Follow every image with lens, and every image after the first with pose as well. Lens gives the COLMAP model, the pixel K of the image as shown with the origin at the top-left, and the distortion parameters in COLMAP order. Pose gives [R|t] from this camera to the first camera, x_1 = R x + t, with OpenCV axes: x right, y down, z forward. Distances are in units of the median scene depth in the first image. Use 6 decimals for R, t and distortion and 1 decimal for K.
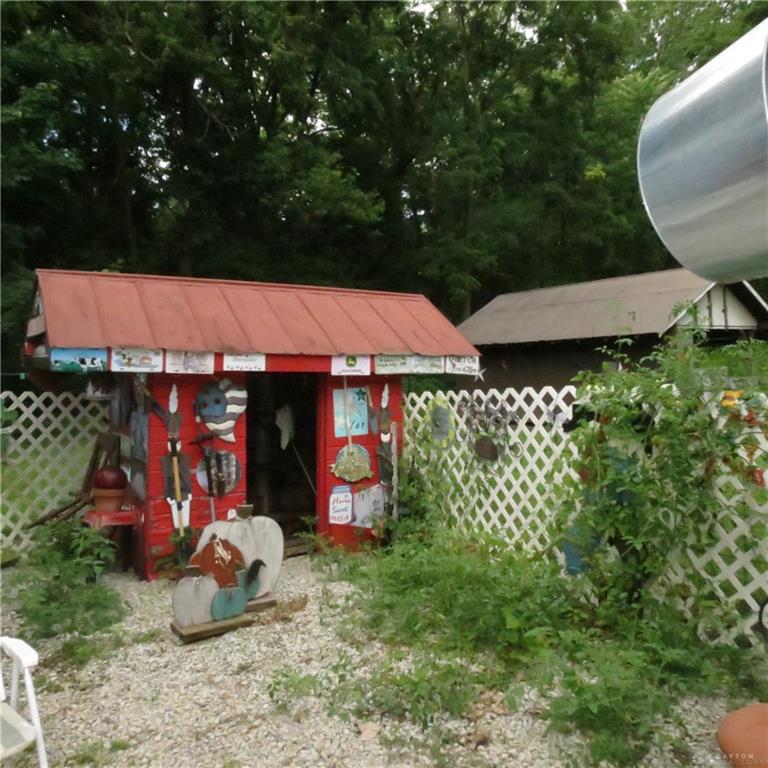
lens RADIAL K [[721.4, 0, 384.0], [0, 721.4, 384.0], [0, 0, 1]] dist [-0.029345, 0.002771]
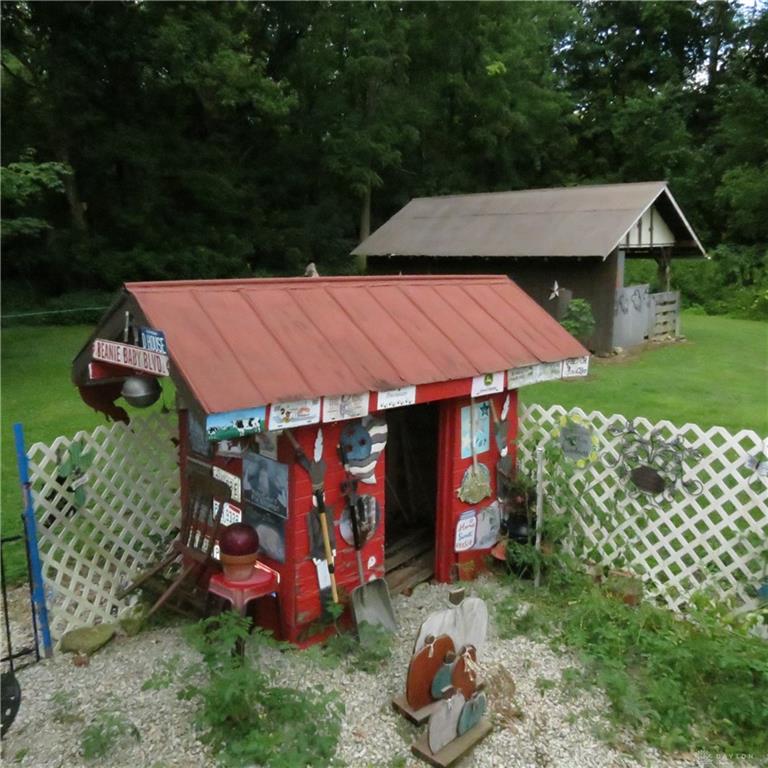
lens RADIAL K [[721.4, 0, 384.0], [0, 721.4, 384.0], [0, 0, 1]] dist [-0.029345, 0.002771]
pose [[0.980037, -0.028214, 0.196803, -0.363129], [-0.004893, 0.986156, 0.165748, -0.180647], [-0.198755, -0.163402, 0.966331, 0.177266]]
